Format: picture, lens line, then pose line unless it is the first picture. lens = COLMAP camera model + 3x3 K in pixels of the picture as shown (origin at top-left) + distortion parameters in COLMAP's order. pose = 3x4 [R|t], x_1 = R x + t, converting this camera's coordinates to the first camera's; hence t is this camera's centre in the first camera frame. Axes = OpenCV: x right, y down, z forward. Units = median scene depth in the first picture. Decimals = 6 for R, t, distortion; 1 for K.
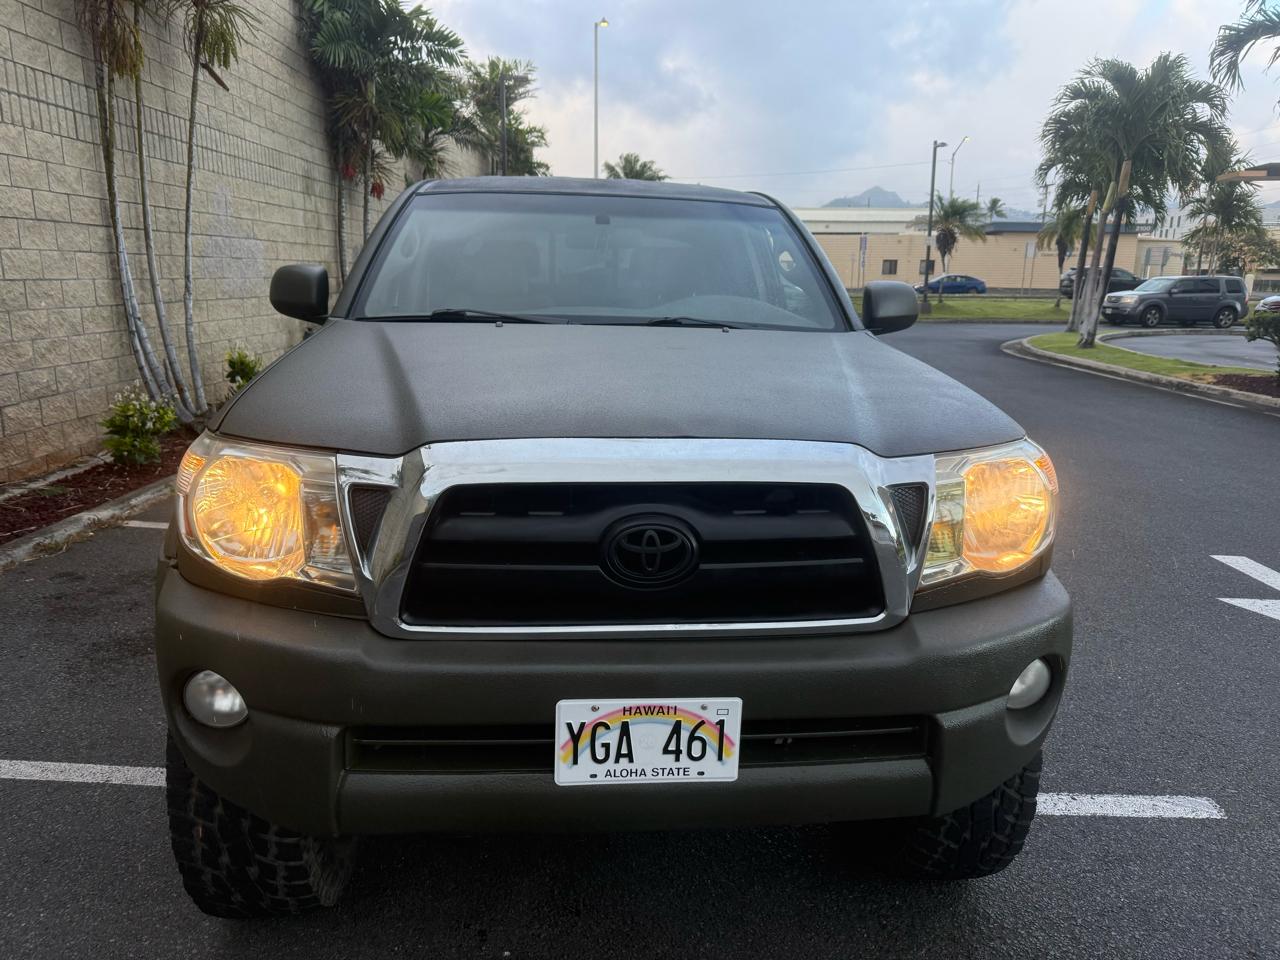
lens RADIAL K [[908.5, 0, 652.0], [0, 908.5, 483.6], [0, 0, 1]] dist [0.015938, -0.028847]
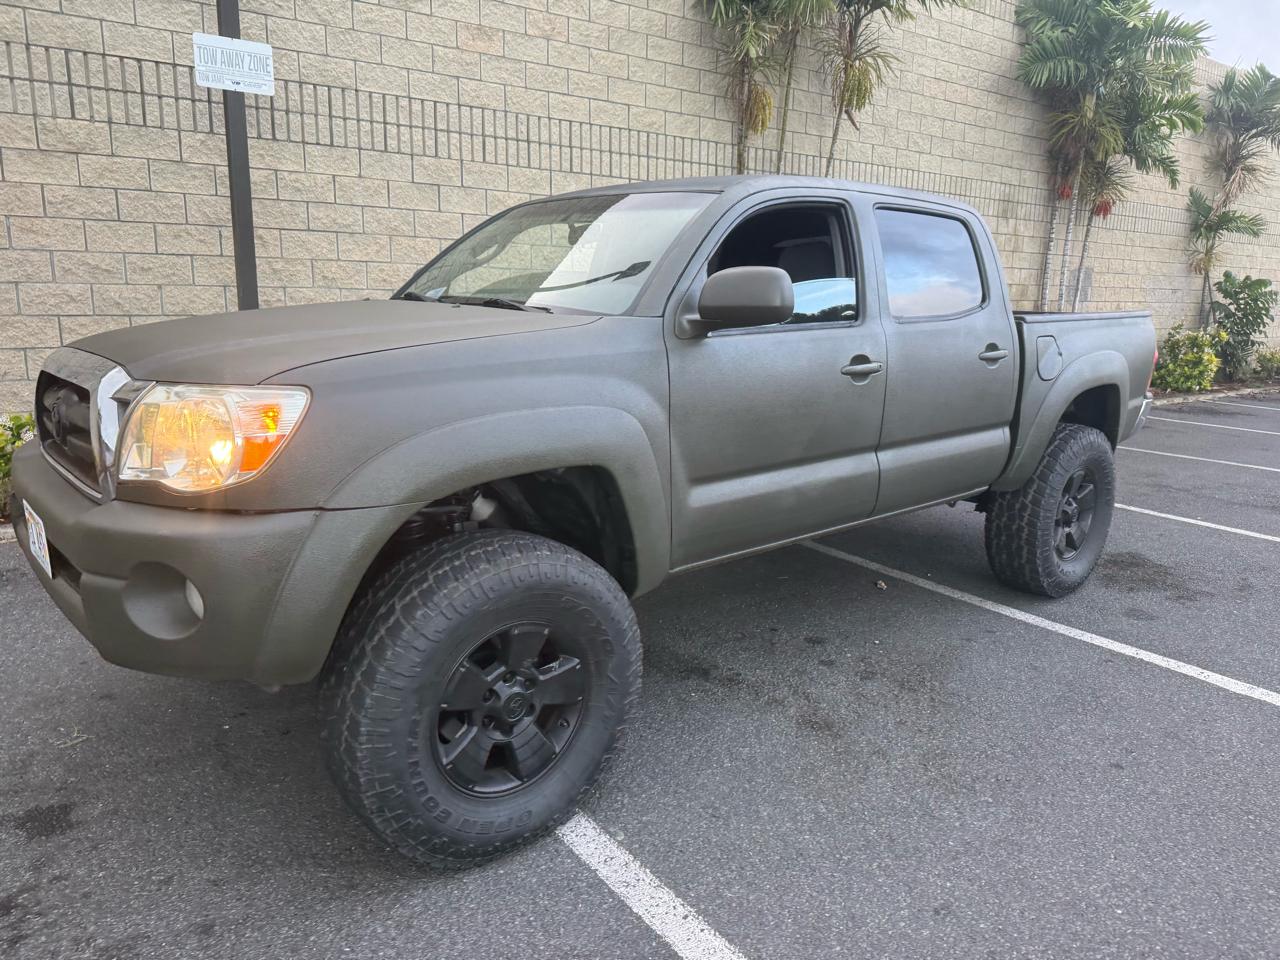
lens RADIAL K [[908.5, 0, 651.8], [0, 908.5, 490.0], [0, 0, 1]] dist [0.015938, -0.028847]
pose [[0.586903, 0.164636, -0.792742, 0.404610], [-0.187510, 0.980128, 0.064731, -0.022459], [0.787645, 0.110656, 0.606110, 0.187439]]
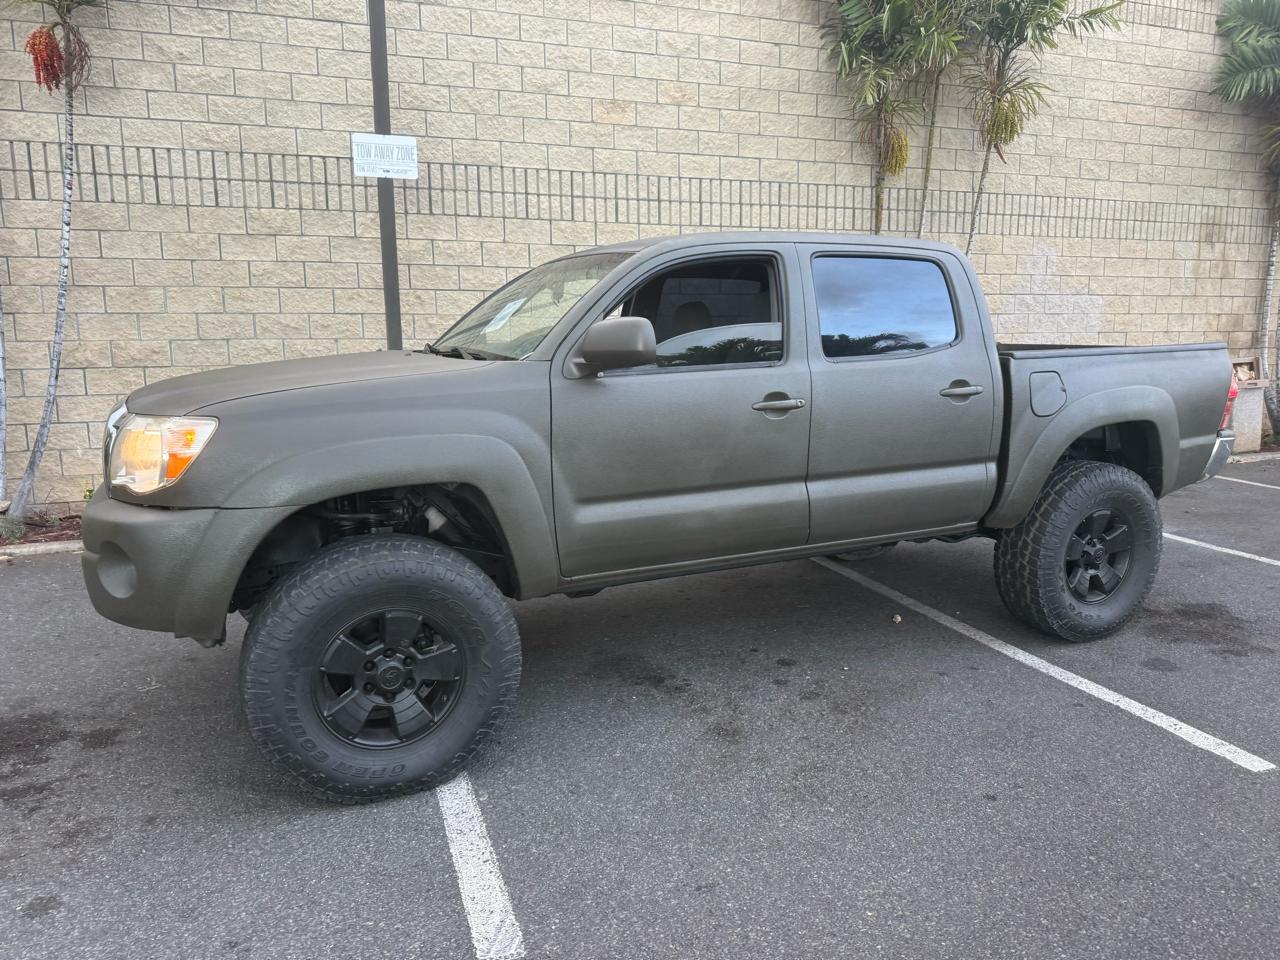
lens RADIAL K [[908.5, 0, 649.2], [0, 908.5, 490.2], [0, 0, 1]] dist [0.015938, -0.028847]
pose [[0.341260, 0.140372, -0.929428, 0.535992], [-0.195927, 0.977690, 0.075722, -0.050537], [0.919323, 0.156259, 0.361150, 0.305491]]
